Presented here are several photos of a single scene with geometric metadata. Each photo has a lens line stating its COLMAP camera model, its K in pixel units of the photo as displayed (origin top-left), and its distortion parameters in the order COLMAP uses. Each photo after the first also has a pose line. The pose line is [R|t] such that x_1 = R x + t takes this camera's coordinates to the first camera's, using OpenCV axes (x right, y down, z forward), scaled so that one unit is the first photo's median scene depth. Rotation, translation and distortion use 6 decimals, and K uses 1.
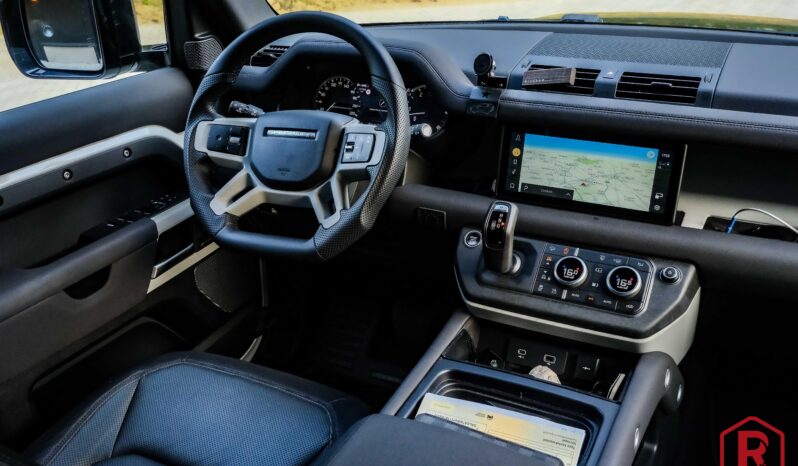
lens RADIAL K [[736.8, 0, 401.8], [0, 736.8, 233.7], [0, 0, 1]] dist [0.002016, 0.000000]
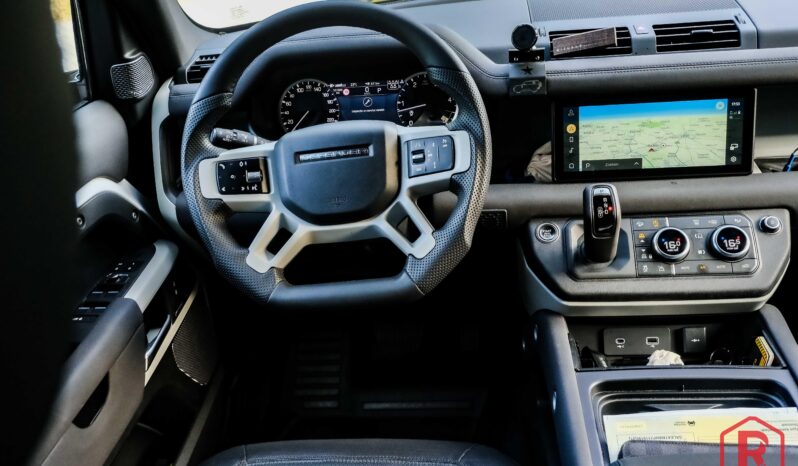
lens RADIAL K [[736.8, 0, 397.4], [0, 736.8, 232.7], [0, 0, 1]] dist [0.002016, 0.000000]
pose [[0.928462, -0.215611, 0.302440, -0.351006], [0.210911, 0.976300, 0.048532, -0.076494], [-0.305736, 0.018728, 0.951932, 0.211024]]
